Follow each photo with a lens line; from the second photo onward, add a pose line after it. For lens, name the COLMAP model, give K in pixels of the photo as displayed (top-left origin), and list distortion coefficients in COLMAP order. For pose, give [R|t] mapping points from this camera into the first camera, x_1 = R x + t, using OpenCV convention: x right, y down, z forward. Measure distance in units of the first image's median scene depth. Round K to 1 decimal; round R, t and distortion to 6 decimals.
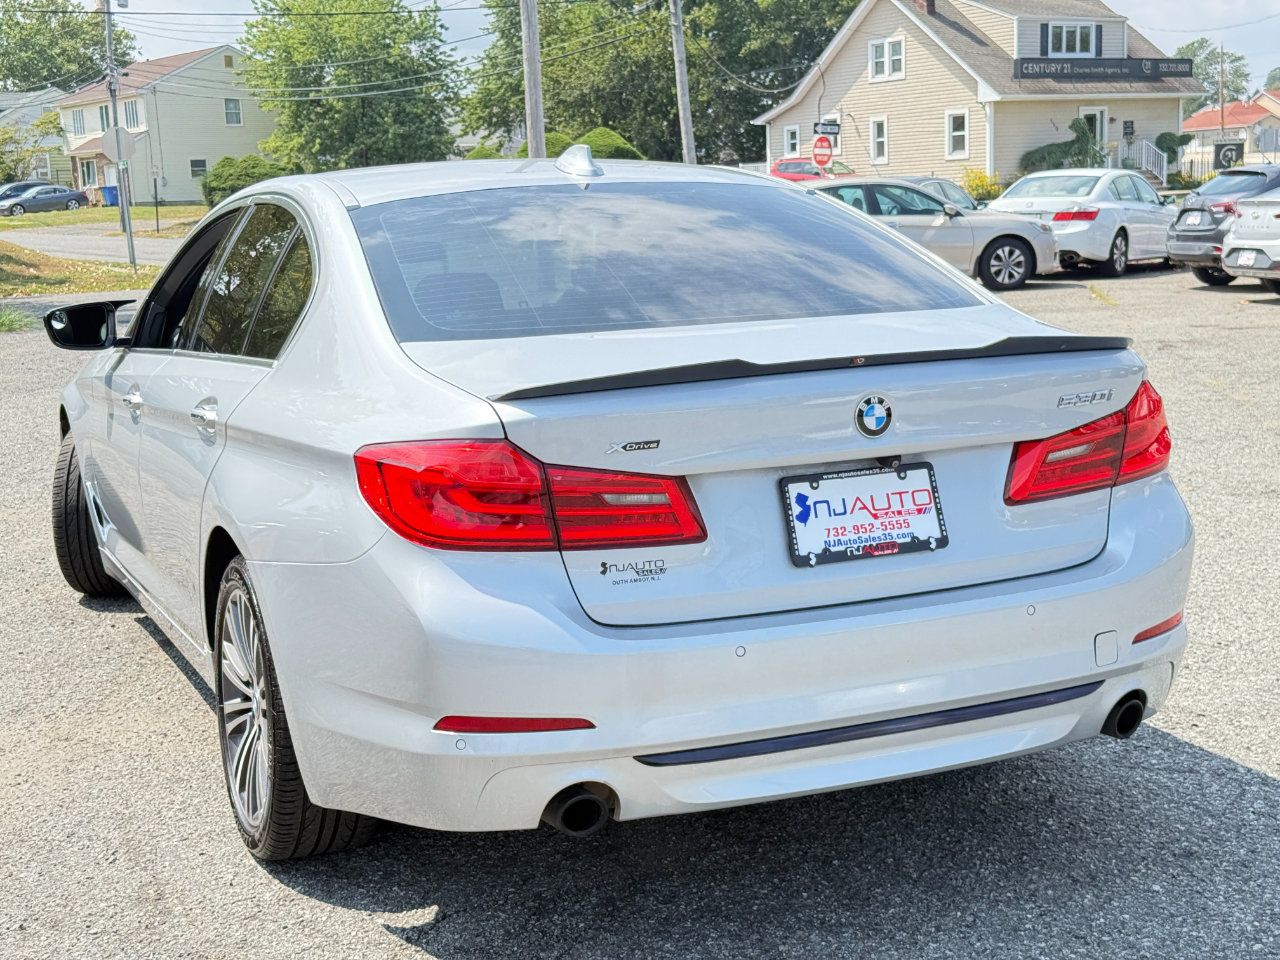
lens RADIAL K [[1793.2, 0, 640.0], [0, 1793.2, 480.0], [0, 0, 1]] dist [0.144905, -0.175924]
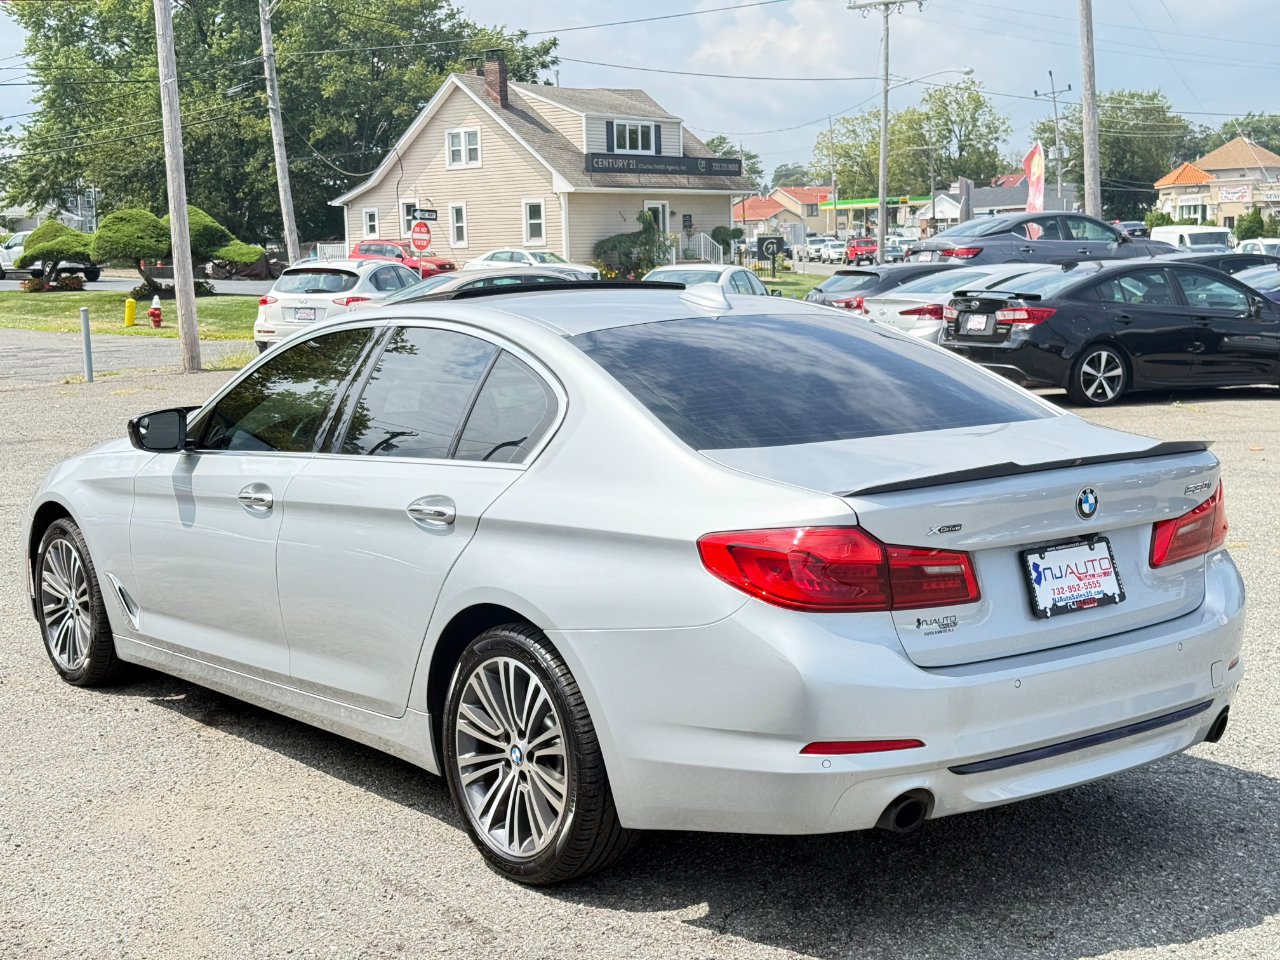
lens RADIAL K [[1775.7, 0, 655.1], [0, 1775.7, 465.7], [0, 0, 1]] dist [0.149868, -0.050679]
pose [[0.968326, -0.012251, 0.249389, -0.491135], [0.024765, 0.998583, -0.047102, -0.008358], [-0.248458, 0.051786, 0.967257, -0.198799]]
